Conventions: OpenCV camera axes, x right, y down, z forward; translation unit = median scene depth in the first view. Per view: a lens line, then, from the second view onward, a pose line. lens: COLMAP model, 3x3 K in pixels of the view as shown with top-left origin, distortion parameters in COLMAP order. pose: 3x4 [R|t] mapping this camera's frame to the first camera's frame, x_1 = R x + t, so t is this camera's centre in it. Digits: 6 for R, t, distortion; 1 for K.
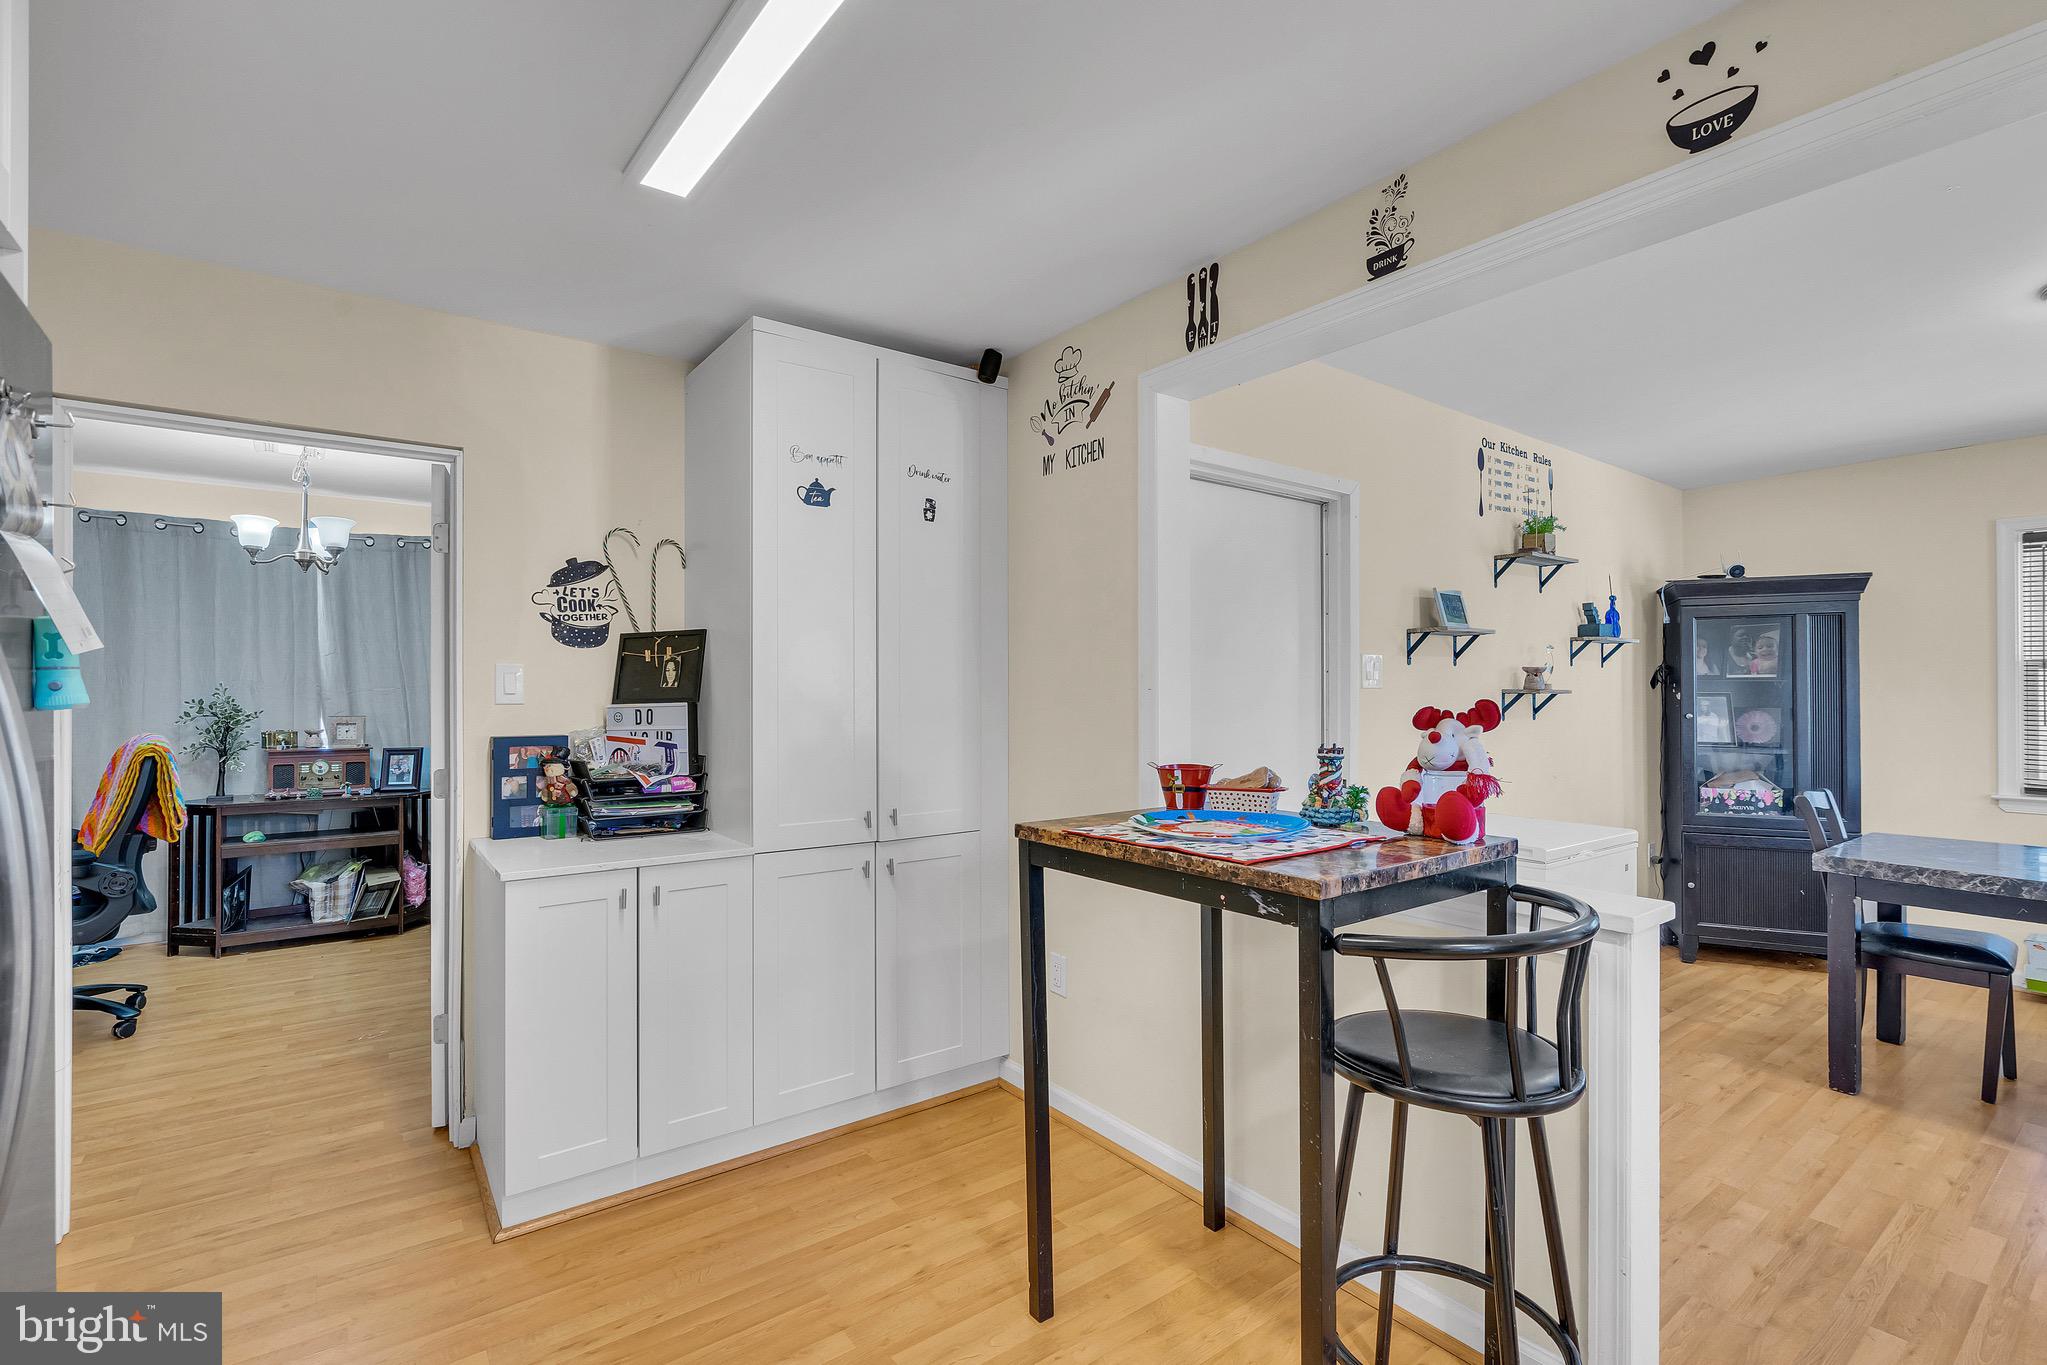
lens RADIAL K [[937.1, 0, 1003.1], [0, 937.1, 686.9], [0, 0, 1]] dist [-0.002829, 0.001123]
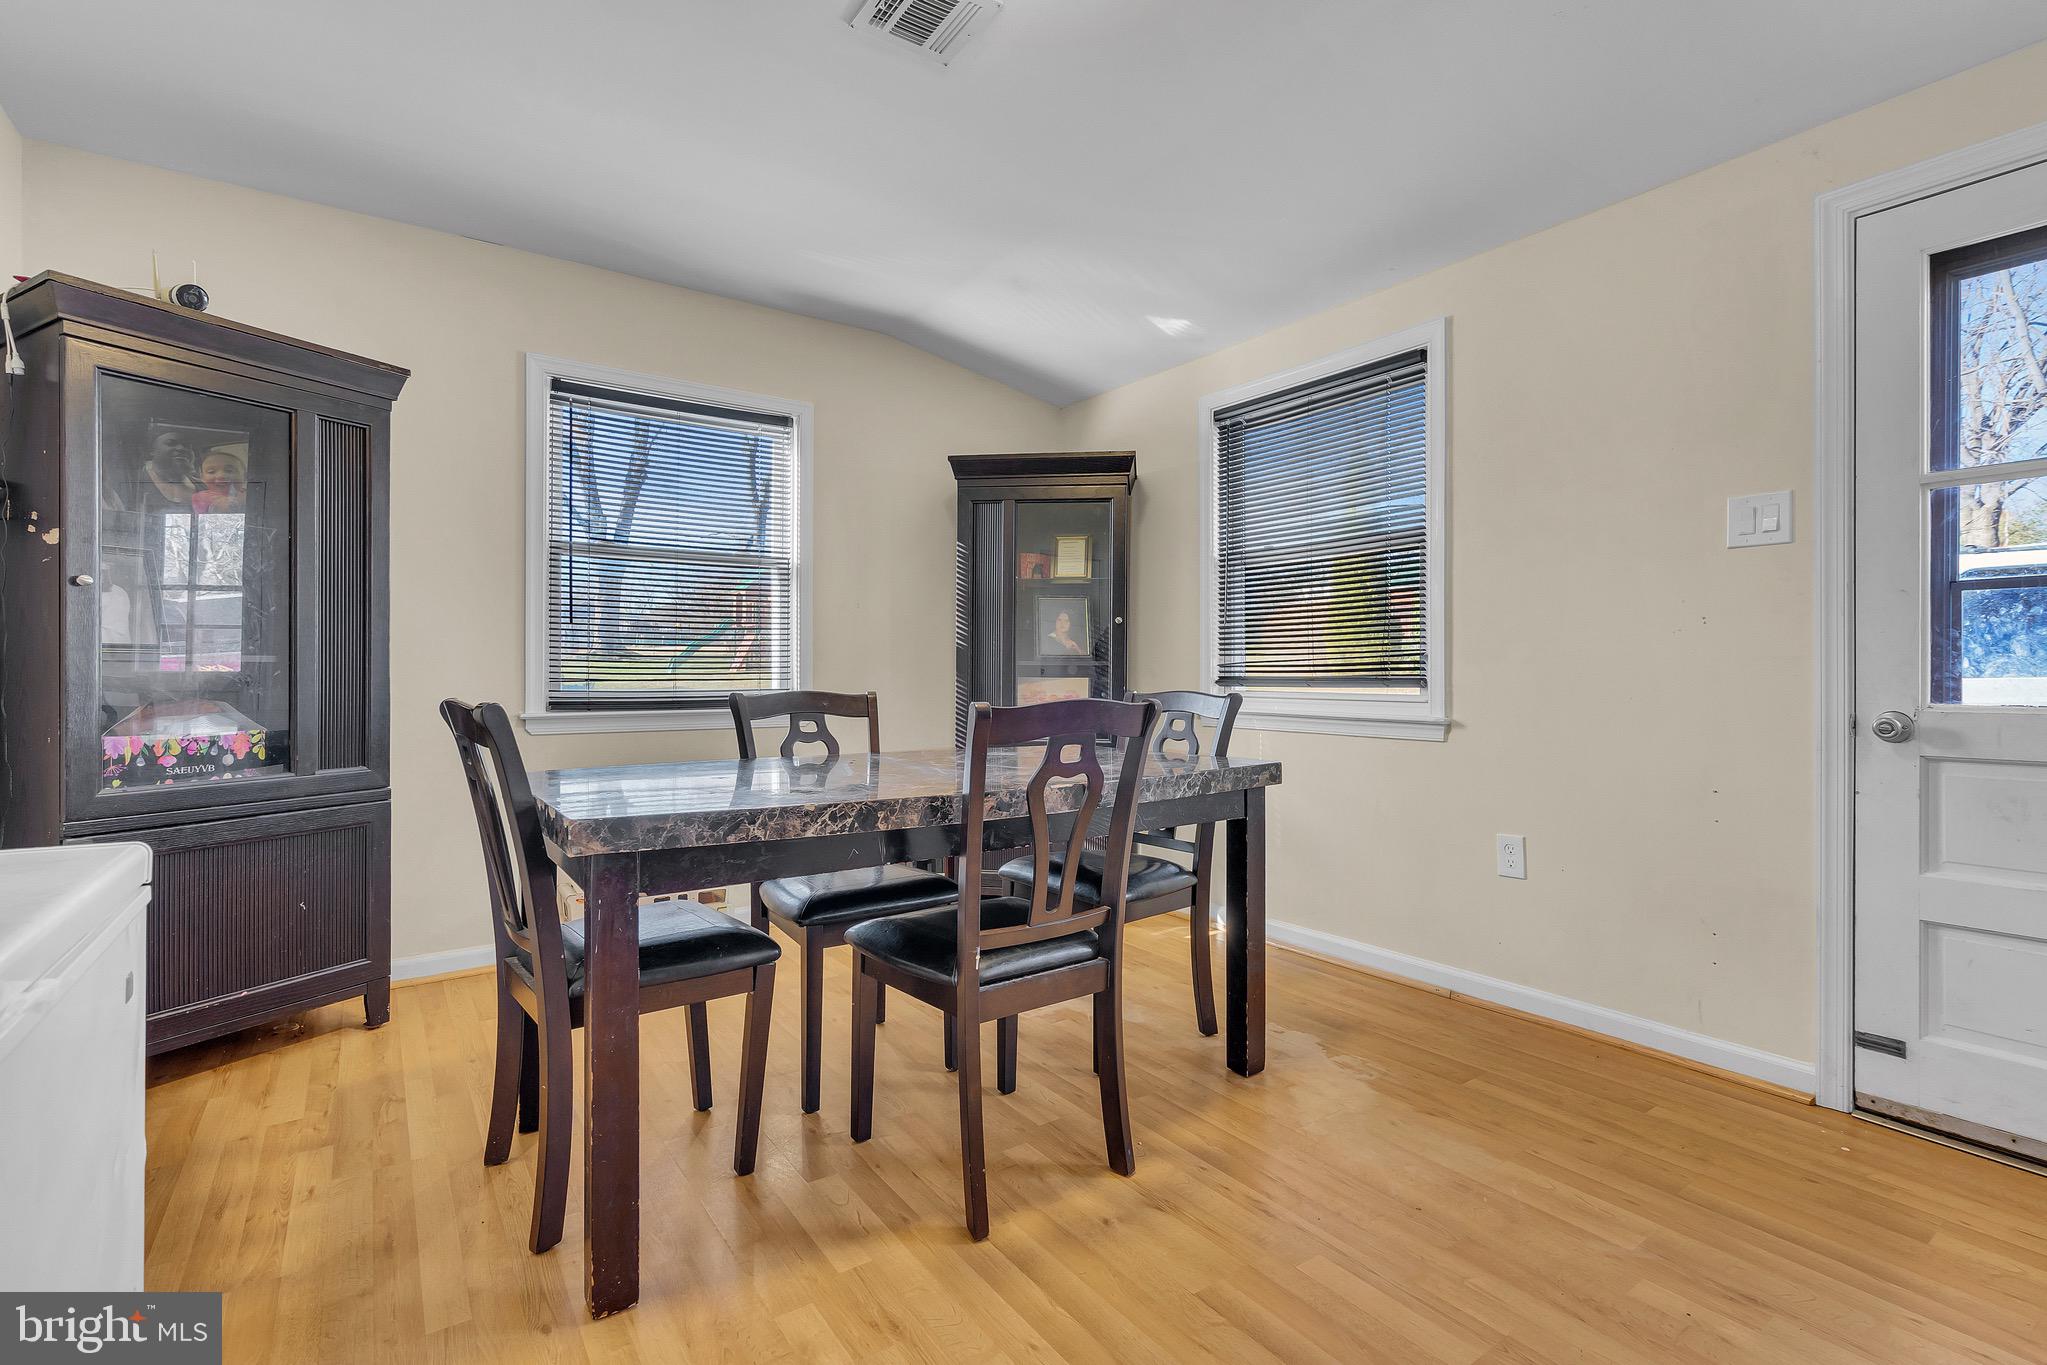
lens RADIAL K [[937.1, 0, 1039.4], [0, 937.1, 669.5], [0, 0, 1]] dist [-0.002829, 0.001123]
pose [[0.019624, 0.000872, 0.999807, 0.315174], [-0.006546, 0.999978, -0.000744, 0.078528], [-0.999786, -0.006530, 0.019629, 0.575190]]
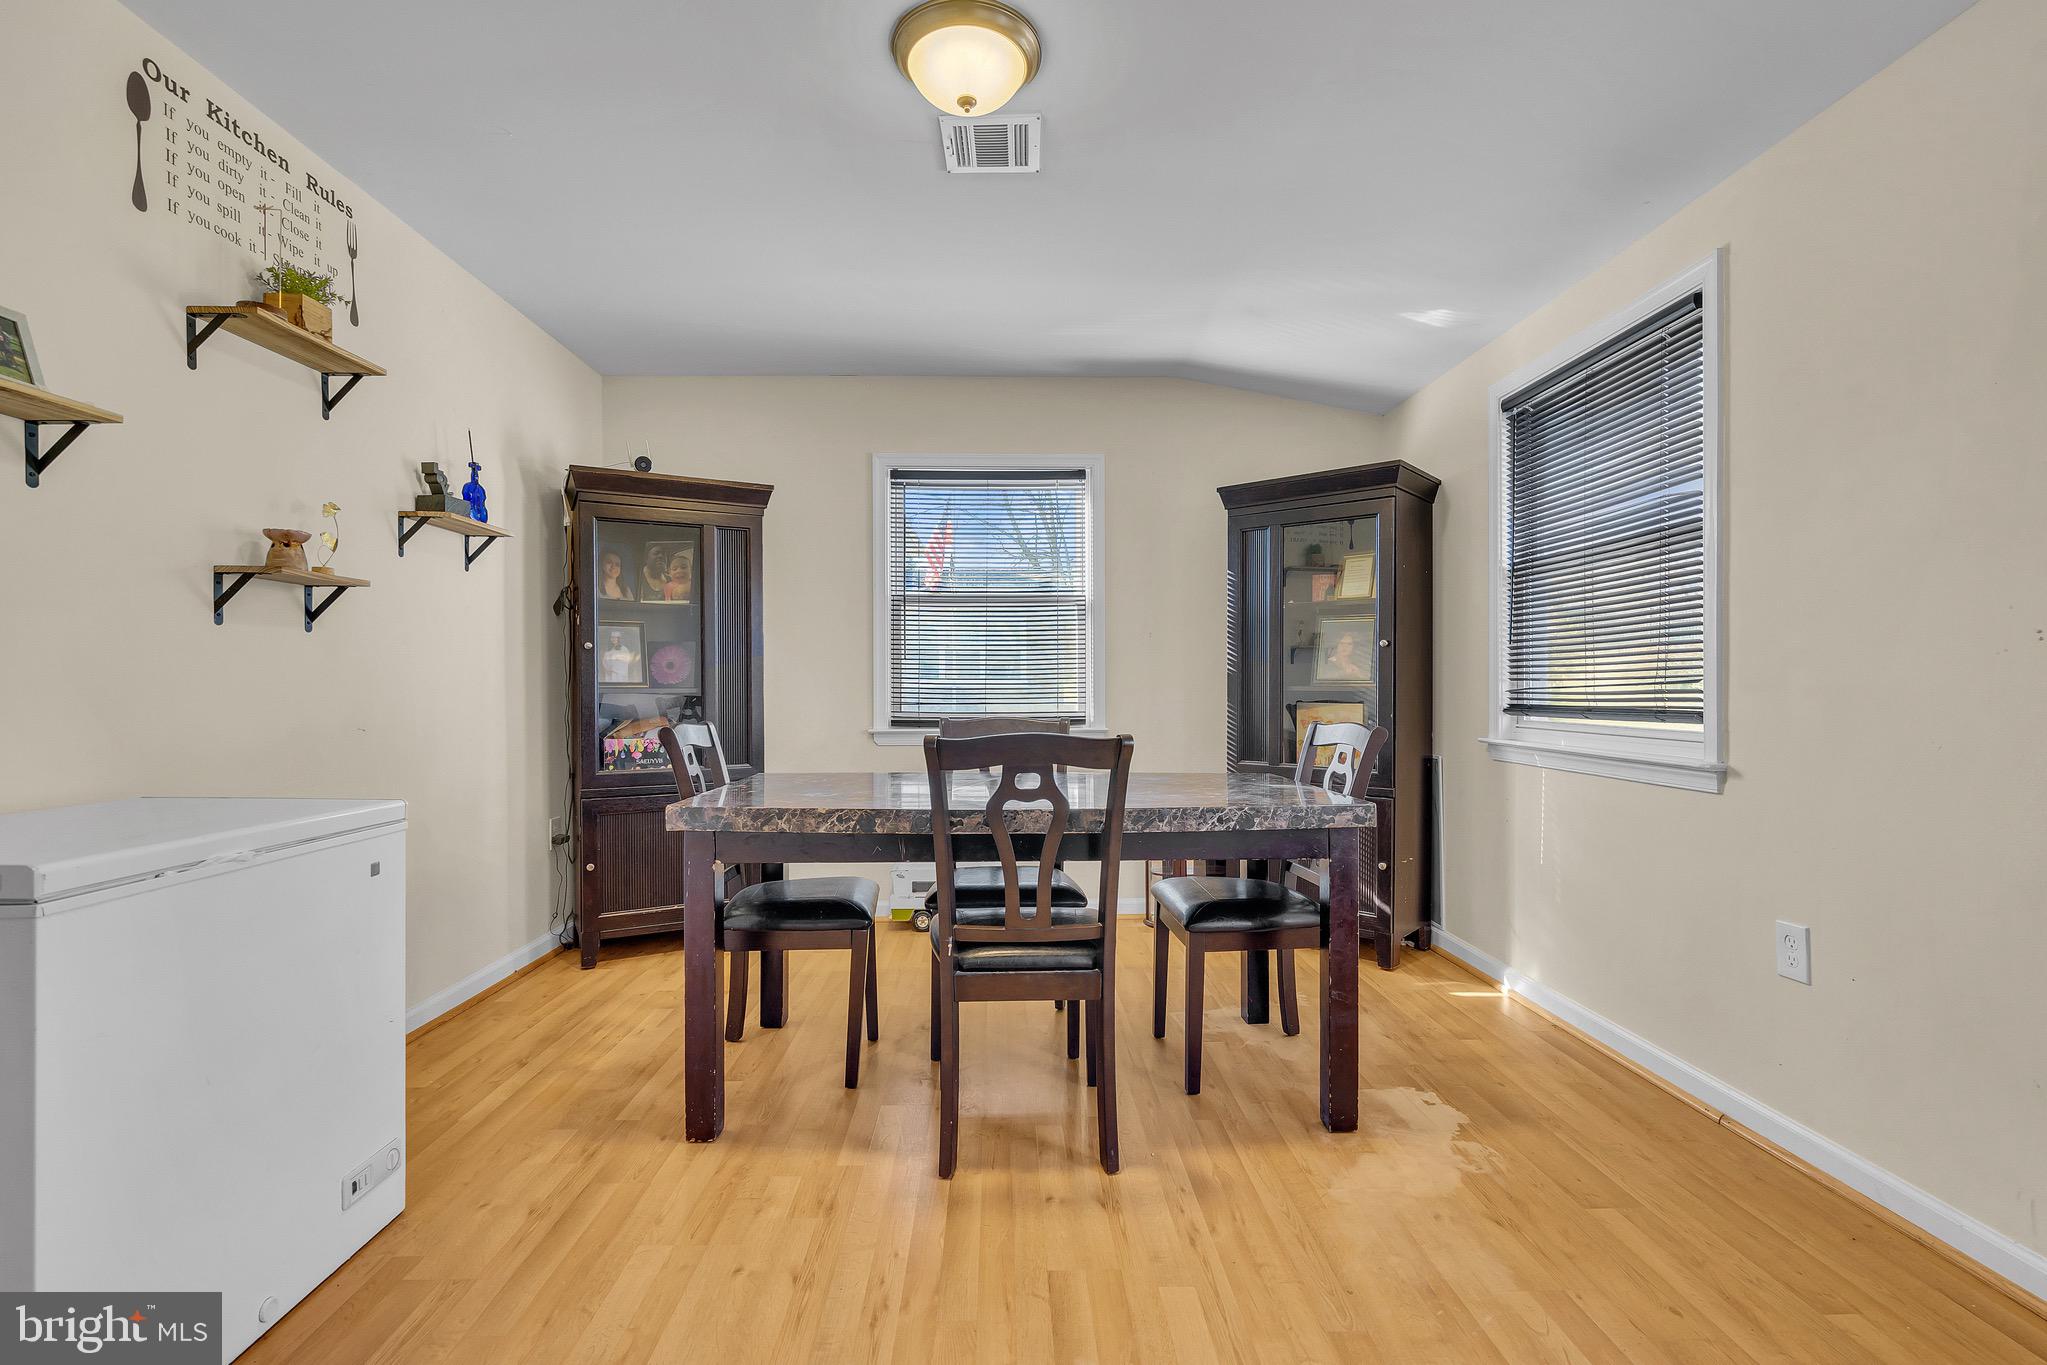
lens RADIAL K [[937.1, 0, 1025.0], [0, 937.1, 688.1], [0, 0, 1]] dist [-0.002829, 0.001123]
pose [[0.576473, -0.004998, 0.817101, 0.343978], [-0.002019, 0.999970, 0.007541, 0.064719], [-0.817114, -0.005997, 0.576445, 0.294833]]
